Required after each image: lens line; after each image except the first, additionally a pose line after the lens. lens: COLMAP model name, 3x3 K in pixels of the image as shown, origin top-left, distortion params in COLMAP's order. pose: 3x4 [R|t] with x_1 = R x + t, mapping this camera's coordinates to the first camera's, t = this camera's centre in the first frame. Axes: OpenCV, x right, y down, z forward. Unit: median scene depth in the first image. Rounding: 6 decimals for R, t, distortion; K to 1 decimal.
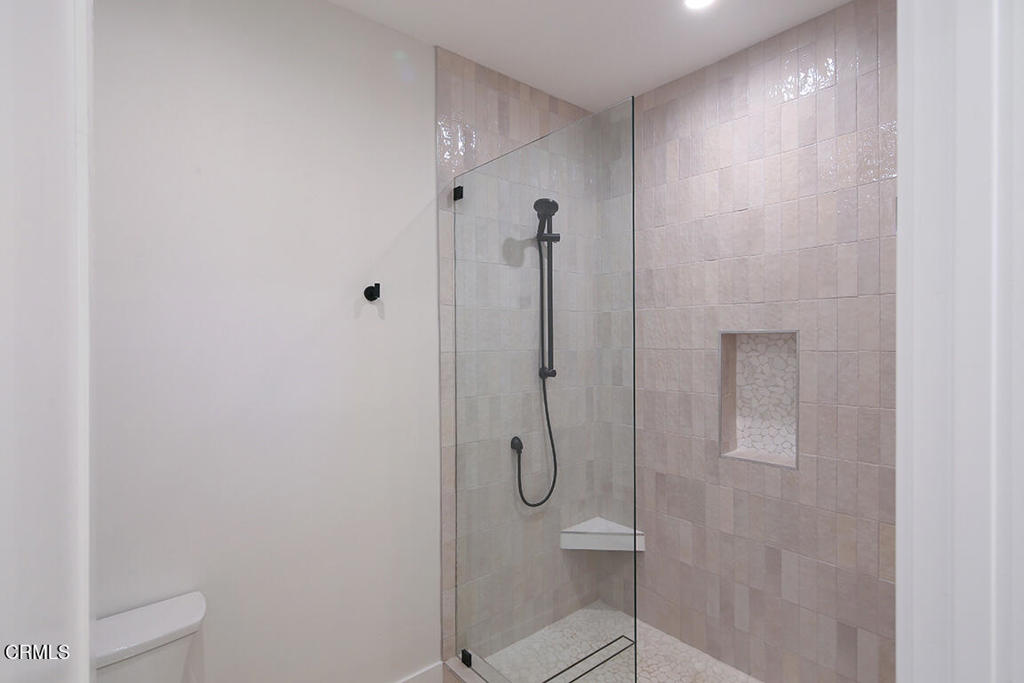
lens RADIAL K [[508.1, 0, 512.0], [0, 508.1, 341.5], [0, 0, 1]] dist [0.022996, -0.015762]
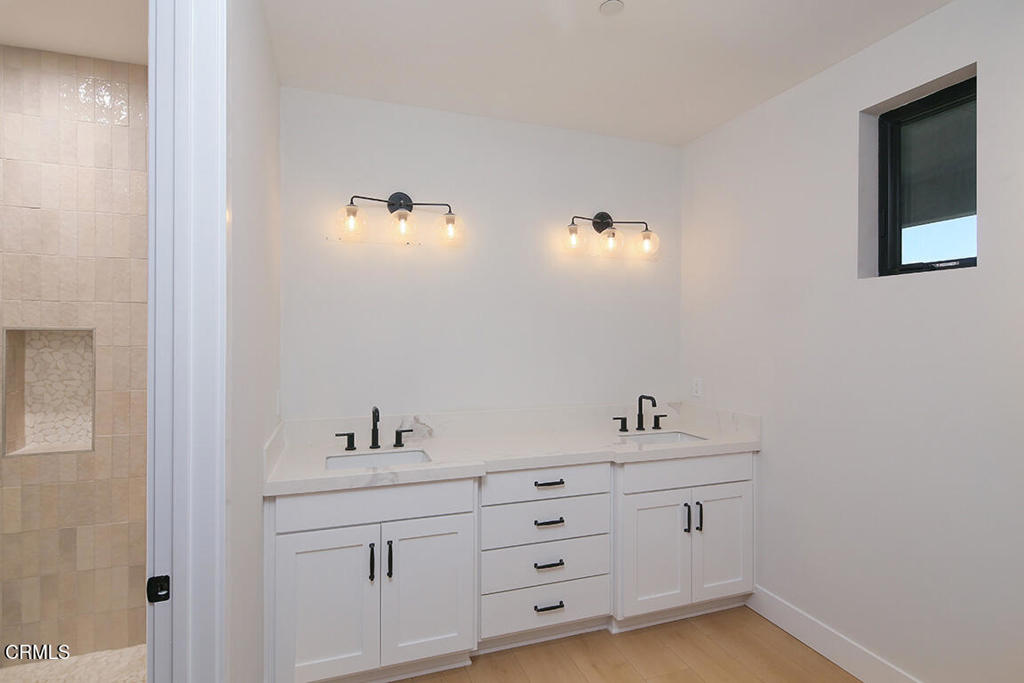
lens RADIAL K [[508.1, 0, 512.0], [0, 508.1, 341.5], [0, 0, 1]] dist [0.022996, -0.015762]
pose [[0.368960, 0.001014, 0.929445, -0.142127], [-0.002825, 0.999996, 0.000031, 0.004212], [-0.929441, -0.002637, 0.368962, -0.256786]]
